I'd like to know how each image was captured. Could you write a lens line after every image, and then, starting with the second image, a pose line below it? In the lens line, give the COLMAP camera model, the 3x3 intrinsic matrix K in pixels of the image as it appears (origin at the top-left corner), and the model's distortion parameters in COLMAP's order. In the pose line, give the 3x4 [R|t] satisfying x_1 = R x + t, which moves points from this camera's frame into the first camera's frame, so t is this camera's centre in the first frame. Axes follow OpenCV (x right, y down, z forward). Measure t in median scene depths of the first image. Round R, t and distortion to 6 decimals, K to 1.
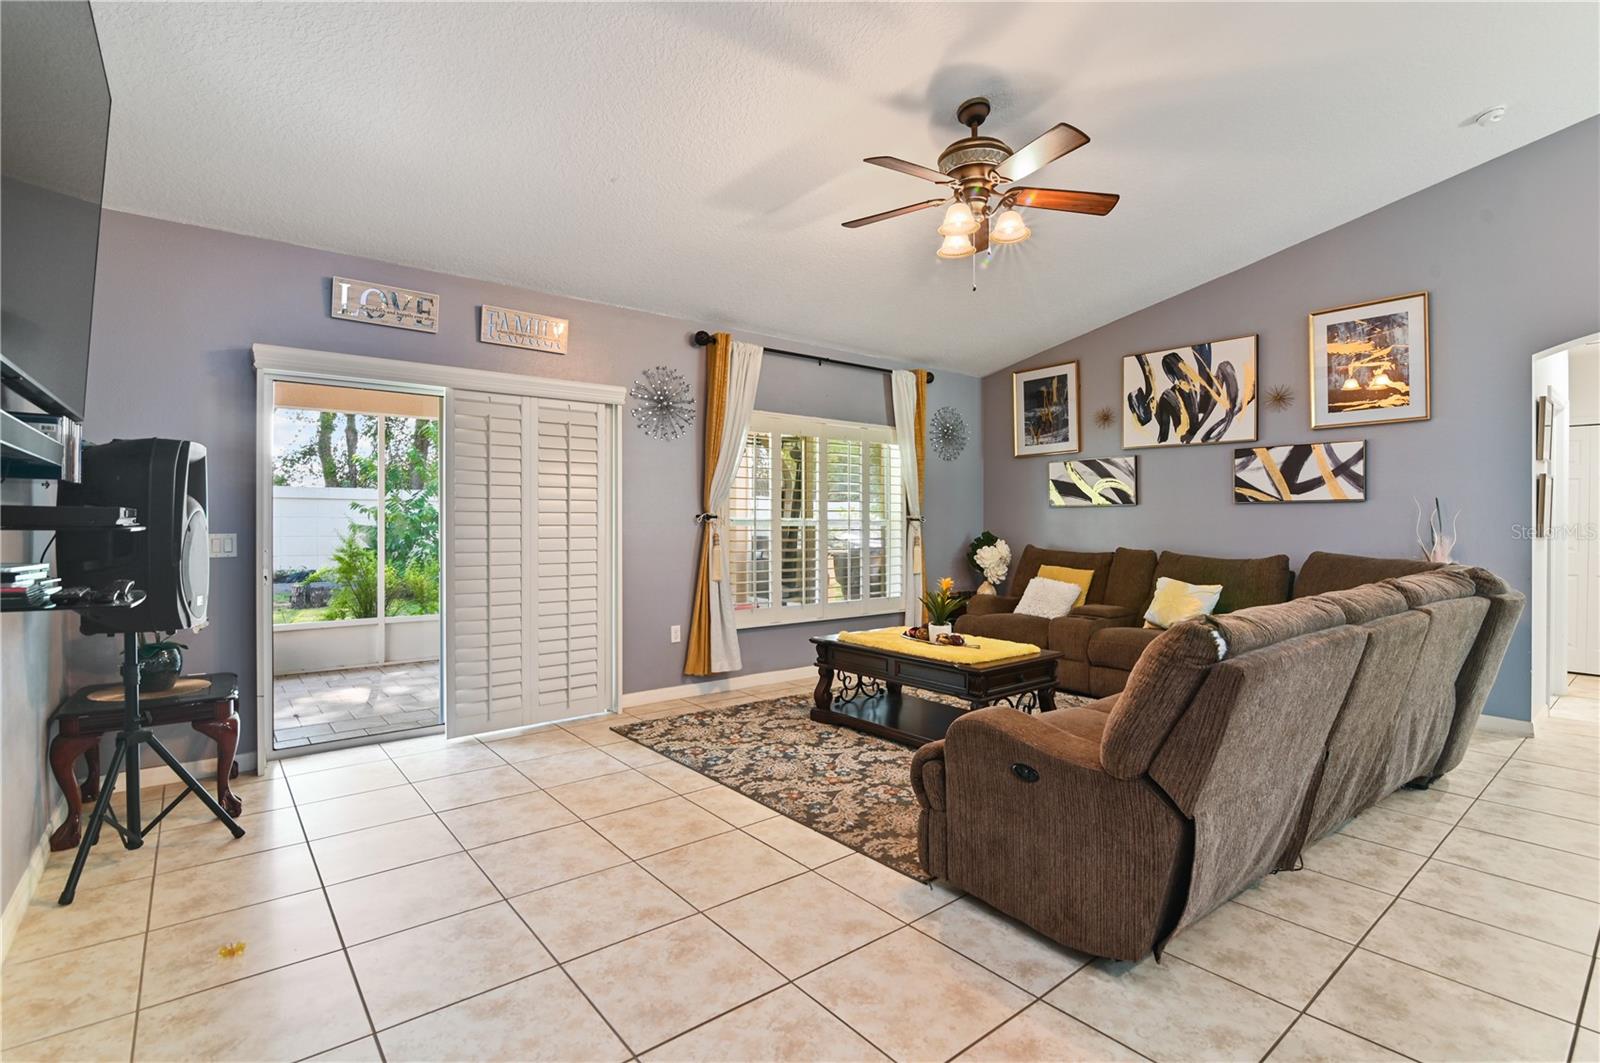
lens RADIAL K [[744.0, 0, 800.7], [0, 744.0, 524.6], [0, 0, 1]] dist [-0.020616, -0.000138]
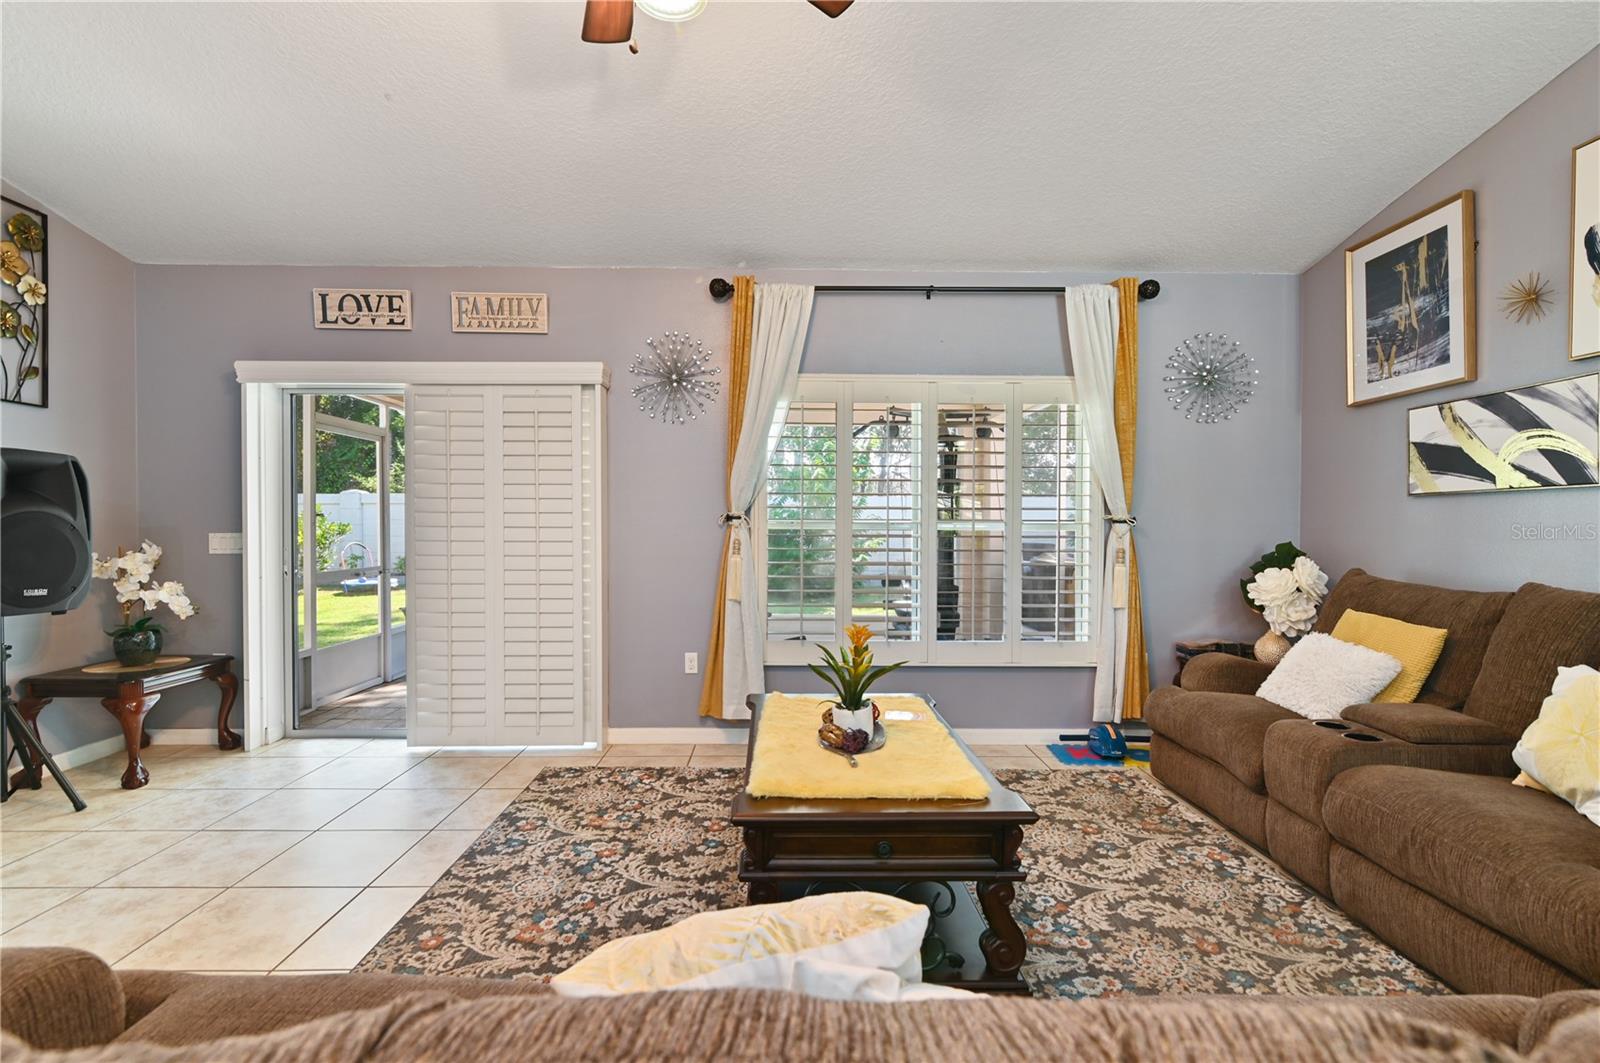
lens RADIAL K [[733.1, 0, 800.0], [0, 733.1, 531.5], [0, 0, 1]] dist [-0.001476, 0.000754]
pose [[0.786523, 0.007737, -0.617513, 0.397776], [-0.004915, 0.999968, 0.006270, -0.000884], [0.617542, -0.001897, 0.786536, 0.430740]]
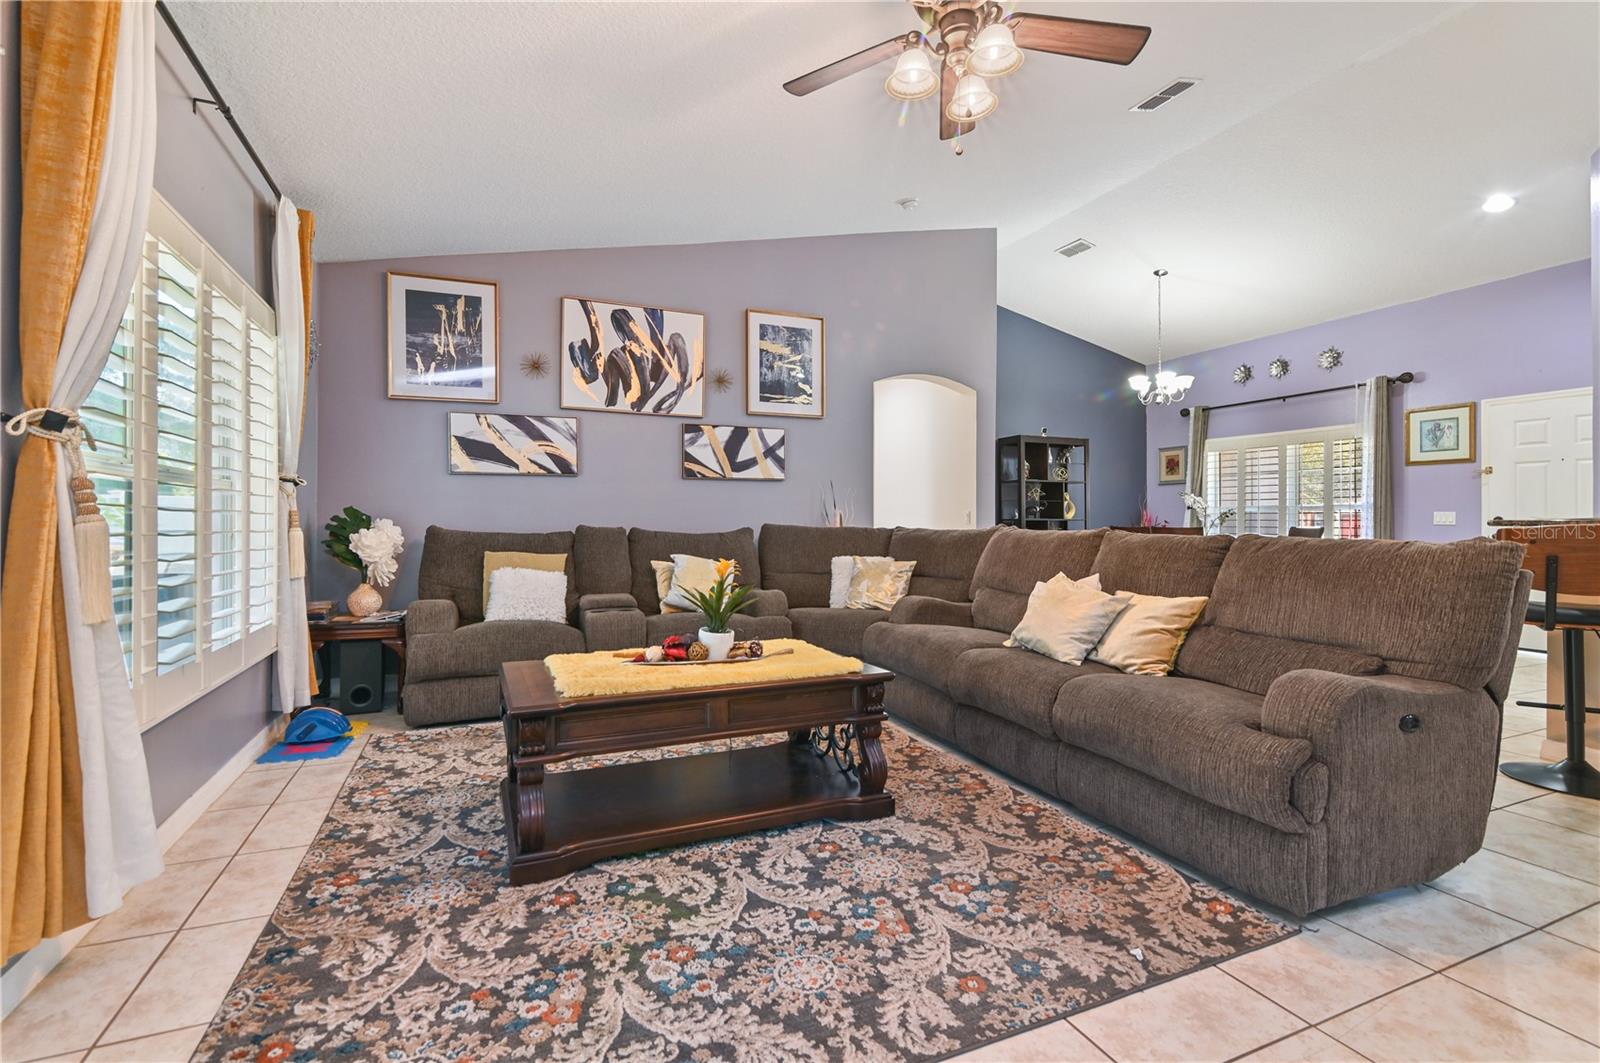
lens RADIAL K [[728.7, 0, 796.7], [0, 728.7, 516.7], [0, 0, 1]] dist [-0.003902, -0.000248]
pose [[0.272237, 0.007027, 0.962205, -0.320552], [0.005192, 0.999948, -0.008771, 0.032874], [-0.962216, 0.007383, 0.272186, 0.607296]]
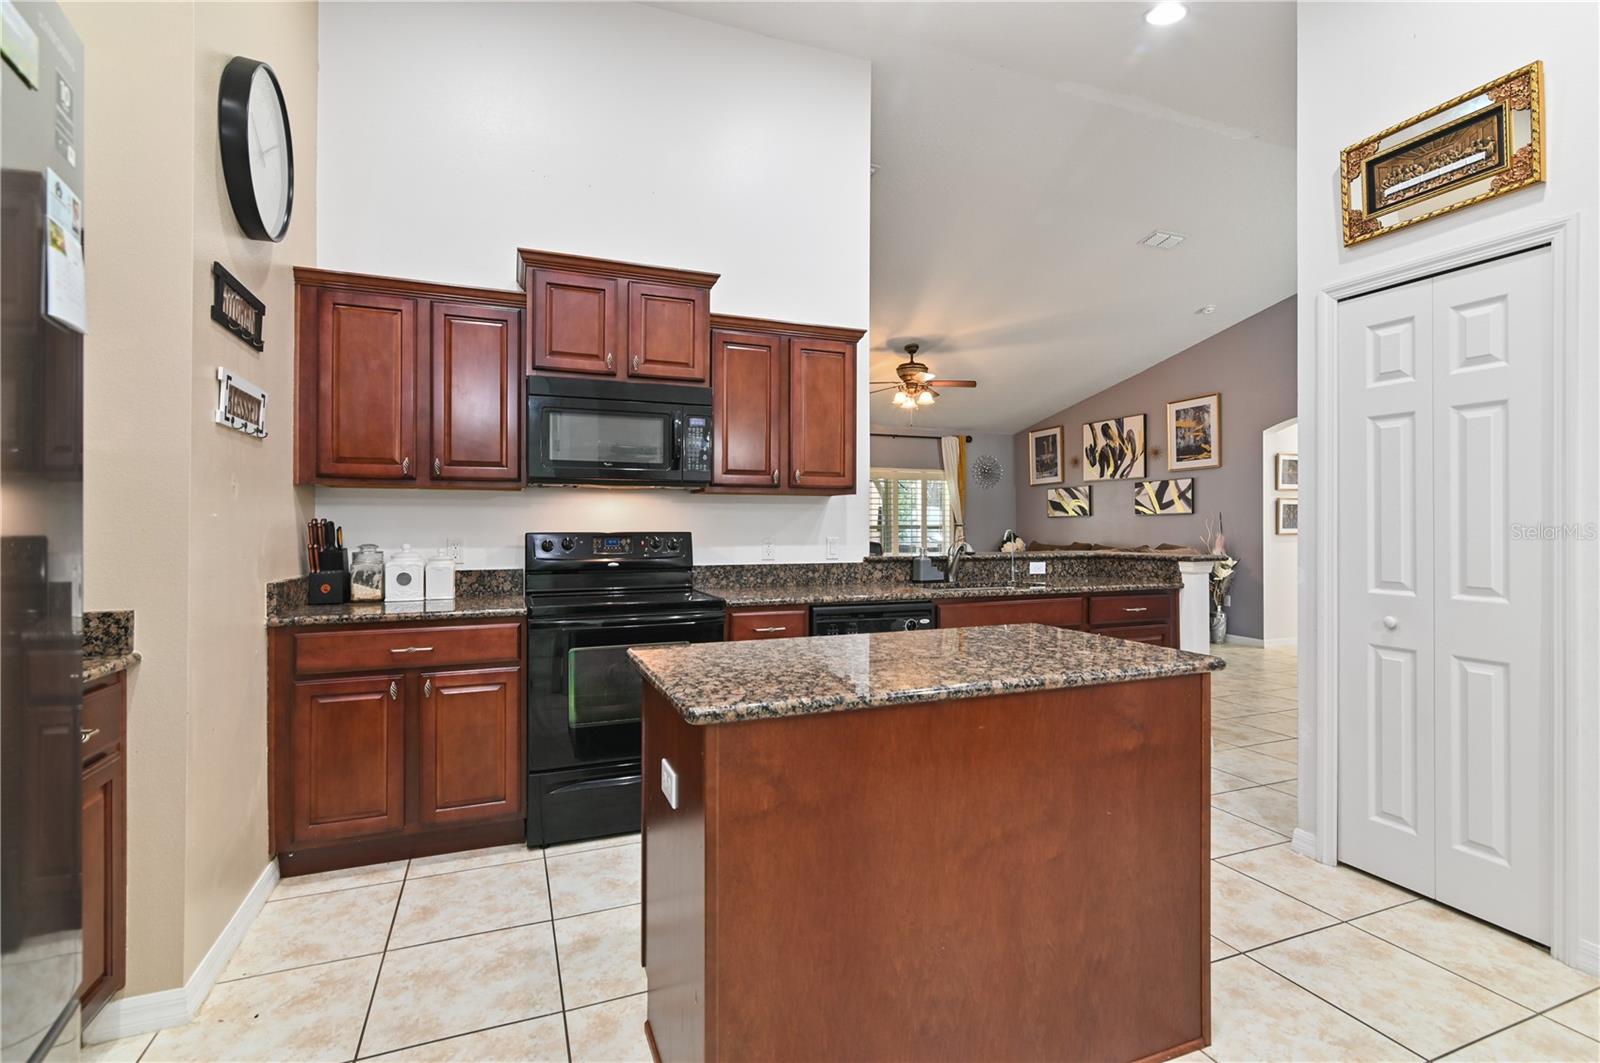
lens RADIAL K [[730.5, 0, 801.9], [0, 730.5, 529.3], [0, 0, 1]] dist [0.001242, 0.000672]
pose [[0.955872, -0.000977, -0.293782, 0.365836], [0.000176, 0.999996, -0.002751, 0.007201], [0.293784, 0.002578, 0.955868, -0.810935]]
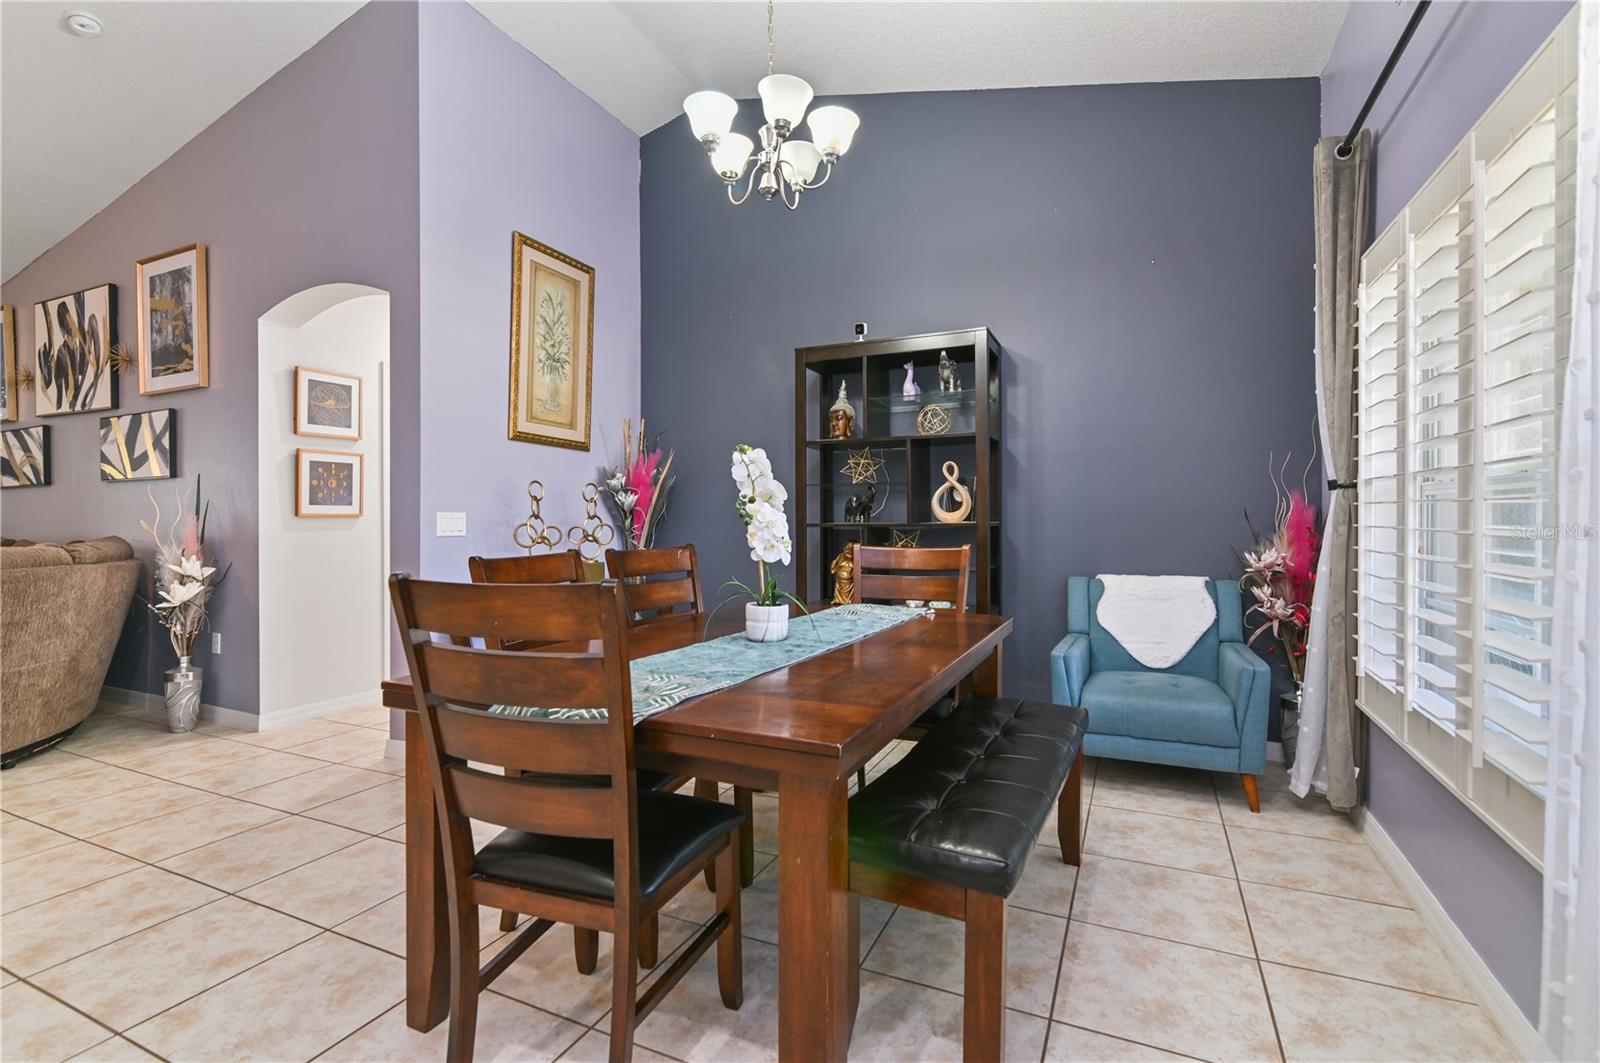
lens RADIAL K [[733.1, 0, 800.0], [0, 733.1, 531.5], [0, 0, 1]] dist [-0.001476, 0.000754]
pose [[0.901779, -0.003581, 0.432182, 0.976645], [0.003997, 0.999992, -0.000056, 0.031995], [-0.432179, 0.001778, 0.901786, -0.108868]]
